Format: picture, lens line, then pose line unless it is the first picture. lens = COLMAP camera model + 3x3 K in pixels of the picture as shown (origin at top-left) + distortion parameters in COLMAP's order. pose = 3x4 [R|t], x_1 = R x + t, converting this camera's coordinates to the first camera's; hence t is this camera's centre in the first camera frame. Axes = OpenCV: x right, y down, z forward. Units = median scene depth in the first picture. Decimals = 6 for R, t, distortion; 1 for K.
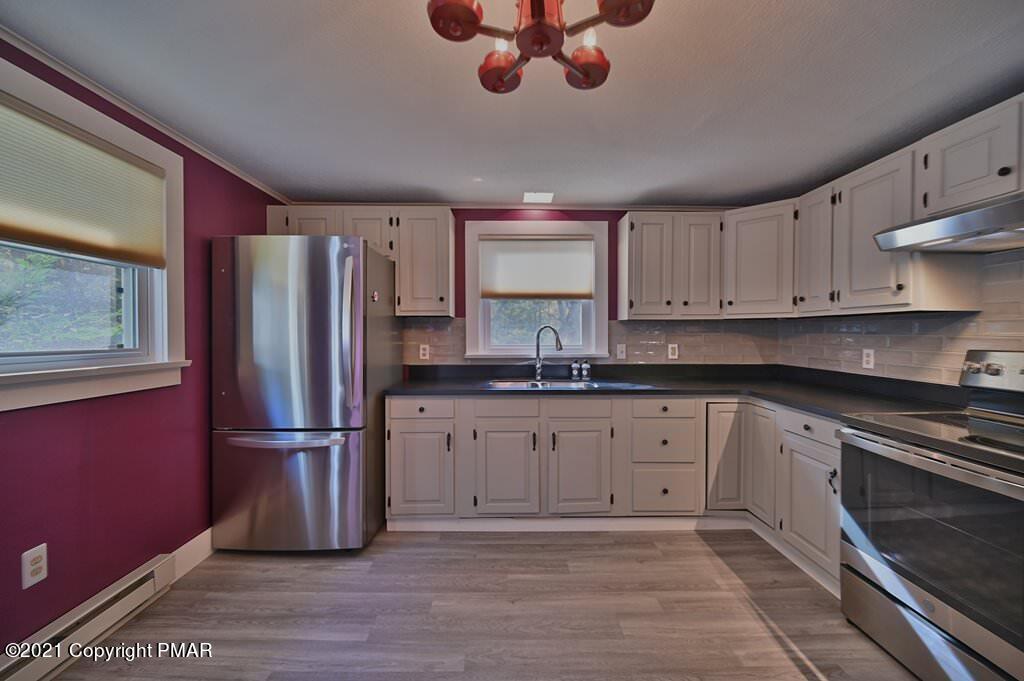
lens RADIAL K [[402.5, 0, 517.3], [0, 402.5, 339.8], [0, 0, 1]] dist [-0.001310, -0.000041]
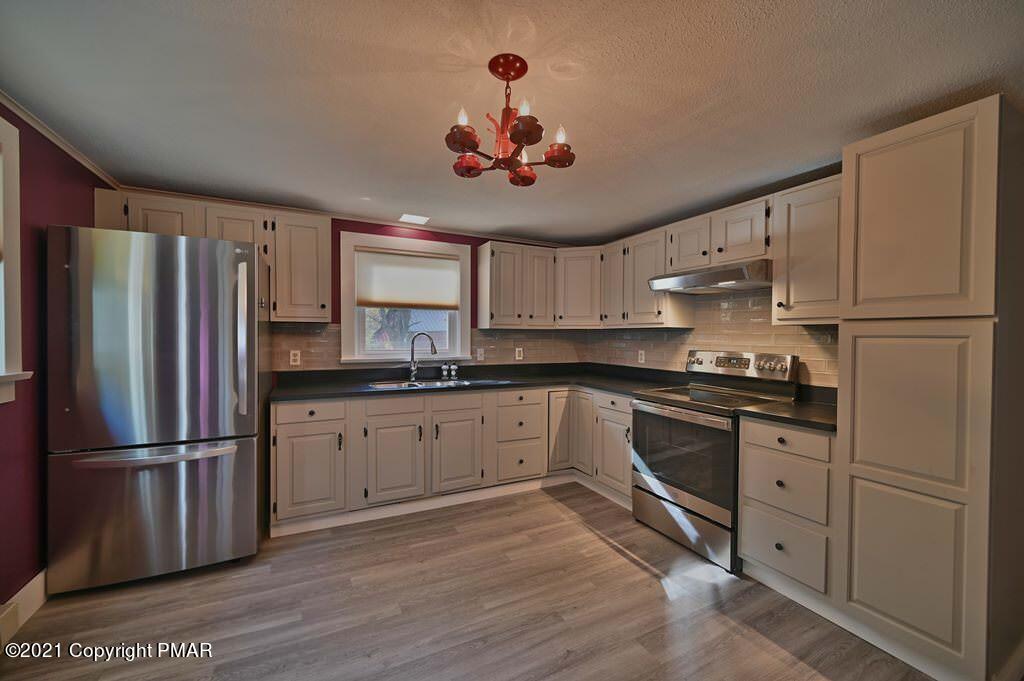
lens RADIAL K [[402.5, 0, 518.0], [0, 402.5, 344.0], [0, 0, 1]] dist [-0.001310, -0.000041]
pose [[0.899175, -0.002835, 0.437580, -0.212208], [0.002310, 0.999996, 0.001733, -0.005290], [-0.437583, -0.000548, 0.899178, -0.166084]]
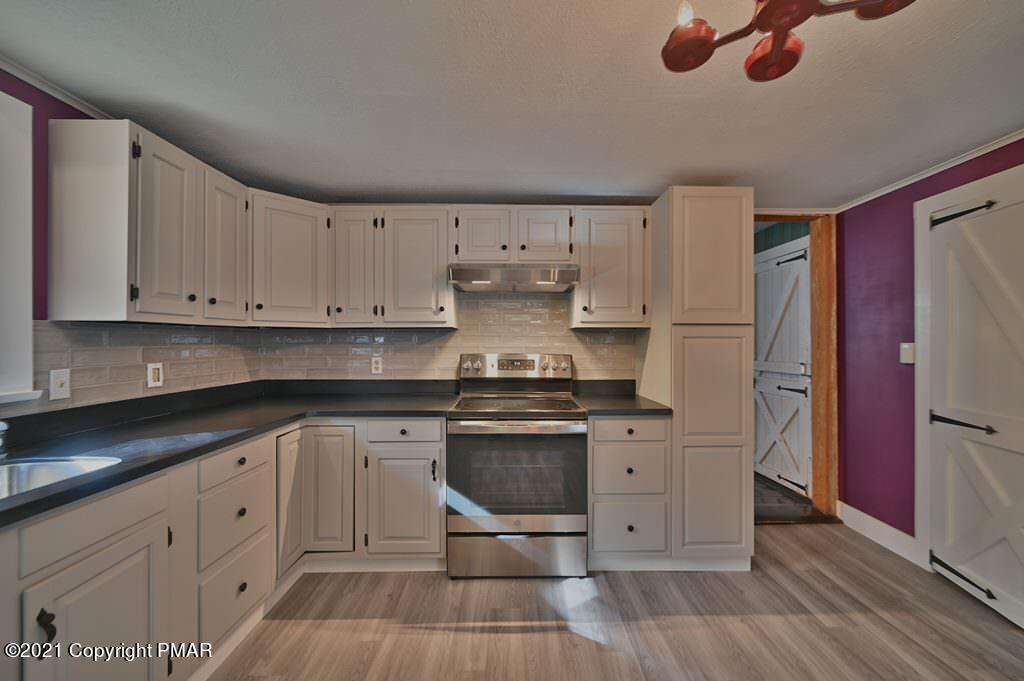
lens RADIAL K [[402.5, 0, 516.9], [0, 402.5, 340.5], [0, 0, 1]] dist [-0.001310, -0.000041]
pose [[0.021171, 0.001405, 0.999775, -0.281556], [0.021420, 0.999769, -0.001859, -0.013946], [-0.999546, 0.021454, 0.021136, 0.540906]]
